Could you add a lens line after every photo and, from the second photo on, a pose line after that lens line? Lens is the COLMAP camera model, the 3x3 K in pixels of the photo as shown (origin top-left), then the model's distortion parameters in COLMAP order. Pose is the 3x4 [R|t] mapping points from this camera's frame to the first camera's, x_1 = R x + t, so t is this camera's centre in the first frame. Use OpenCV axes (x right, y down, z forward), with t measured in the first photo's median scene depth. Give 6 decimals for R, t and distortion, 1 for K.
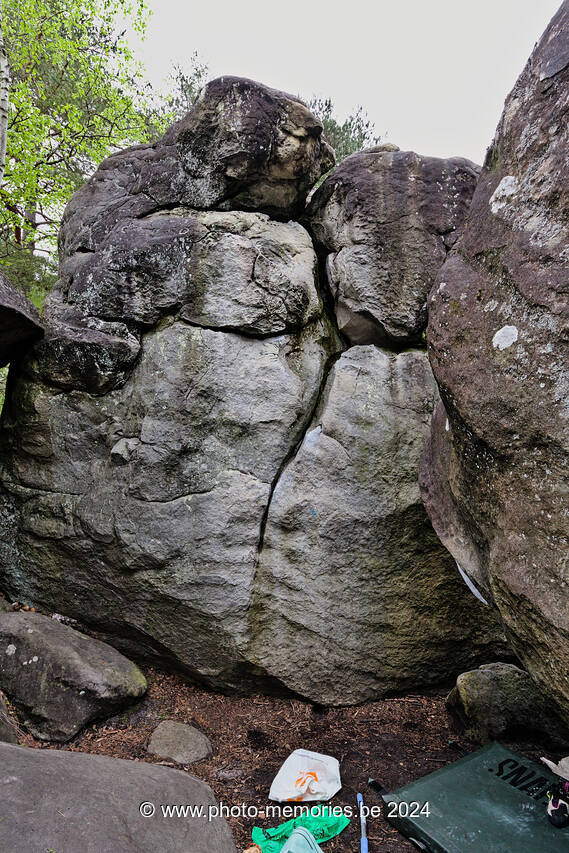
lens RADIAL K [[428.0, 0, 284.5], [0, 428.0, 426.5], [0, 0, 1]] dist [-0.013881, -0.000015]
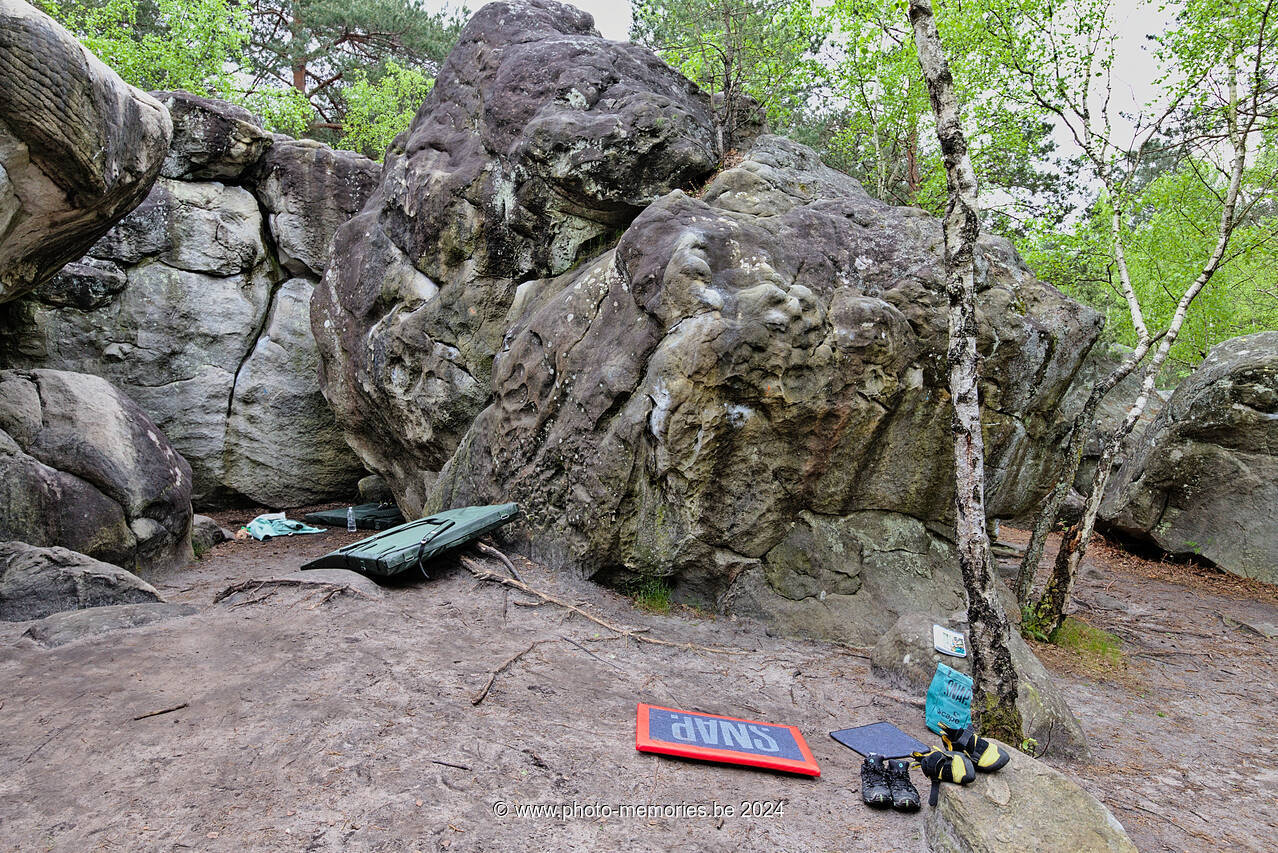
lens RADIAL K [[802.2, 0, 639.0], [0, 802.2, 426.5], [0, 0, 1]] dist [-0.010381, 0.006888]
pose [[0.873207, -0.046569, 0.485119, -0.166715], [-0.041546, 0.984687, 0.169307, -0.226602], [-0.485575, -0.167995, 0.857901, -2.204518]]
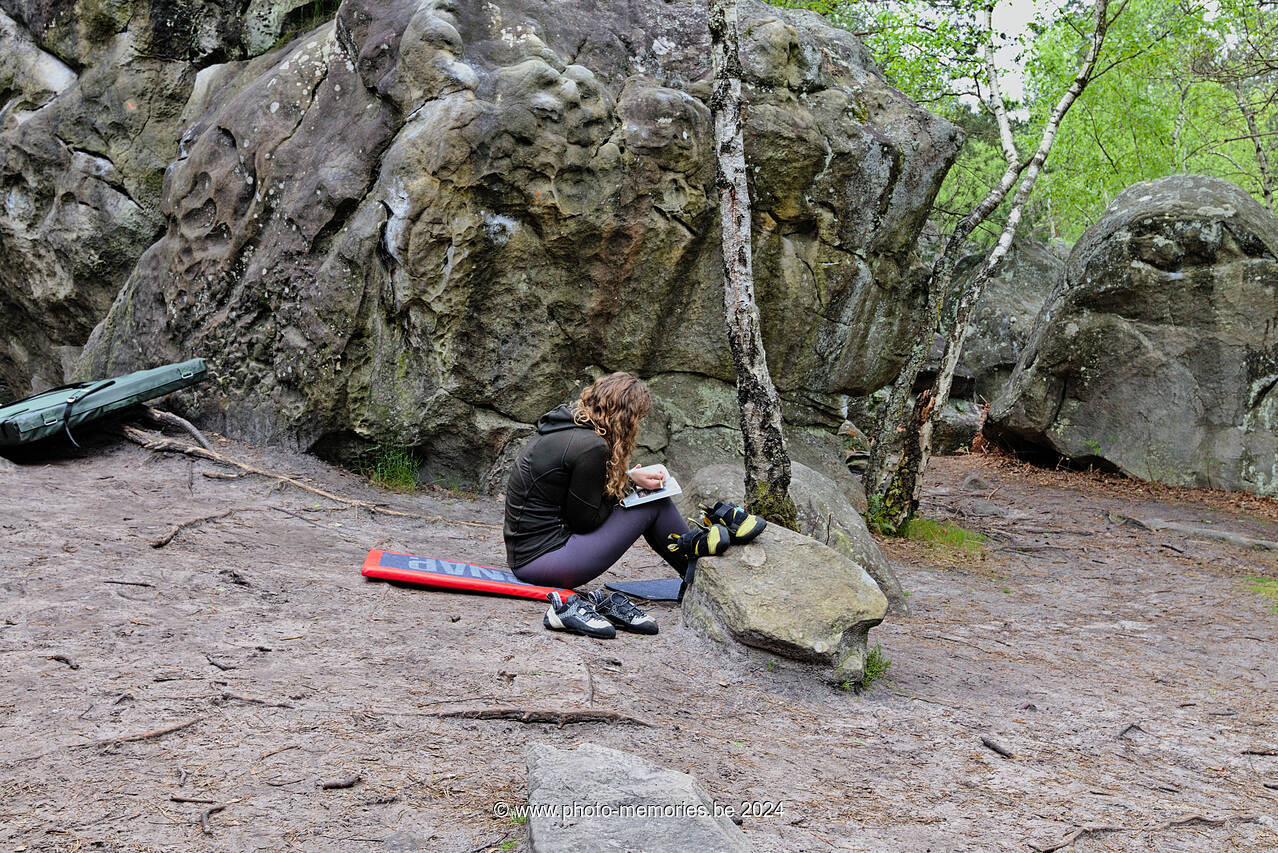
lens RADIAL K [[1240.3, 0, 639.0], [0, 1240.3, 426.5], [0, 0, 1]] dist [-0.005814, 0.034866]
pose [[0.765303, -0.076548, 0.639102, -0.377631], [-0.062382, 0.979409, 0.192008, 0.015713], [-0.640640, -0.186813, 0.744769, -2.736631]]
